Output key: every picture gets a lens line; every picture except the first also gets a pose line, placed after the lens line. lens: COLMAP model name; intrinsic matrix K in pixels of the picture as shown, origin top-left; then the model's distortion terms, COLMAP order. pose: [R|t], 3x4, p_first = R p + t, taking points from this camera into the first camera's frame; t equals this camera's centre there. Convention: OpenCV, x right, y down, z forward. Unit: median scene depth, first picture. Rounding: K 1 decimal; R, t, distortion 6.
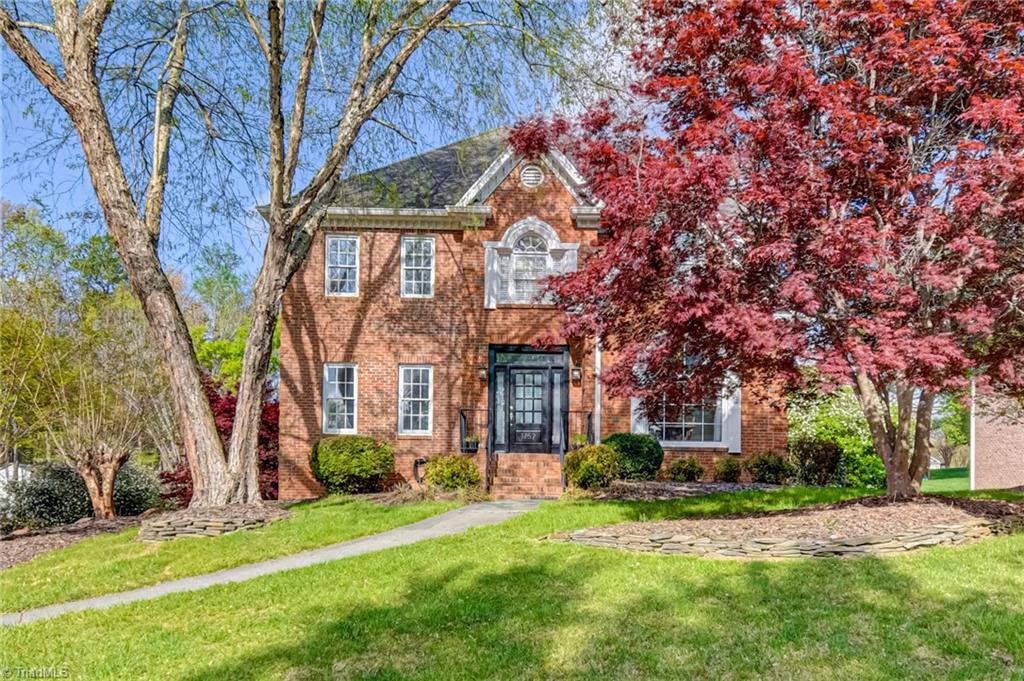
lens RADIAL K [[461.7, 0, 522.0], [0, 461.7, 343.0], [0, 0, 1]] dist [0.037111, -0.027429]
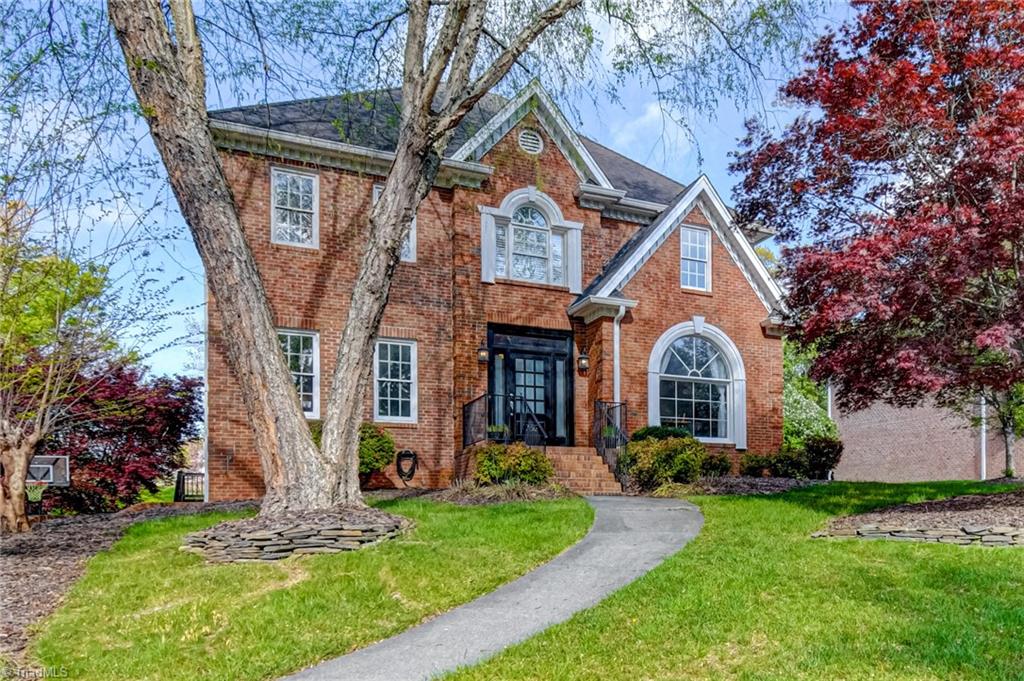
lens RADIAL K [[486.1, 0, 512.1], [0, 486.1, 345.9], [0, 0, 1]] dist [0.004280, 0.000611]
pose [[0.955294, 0.074938, 0.286003, -0.289392], [-0.082266, 0.996517, 0.013678, 0.030225], [-0.283982, -0.036595, 0.958131, 0.096614]]
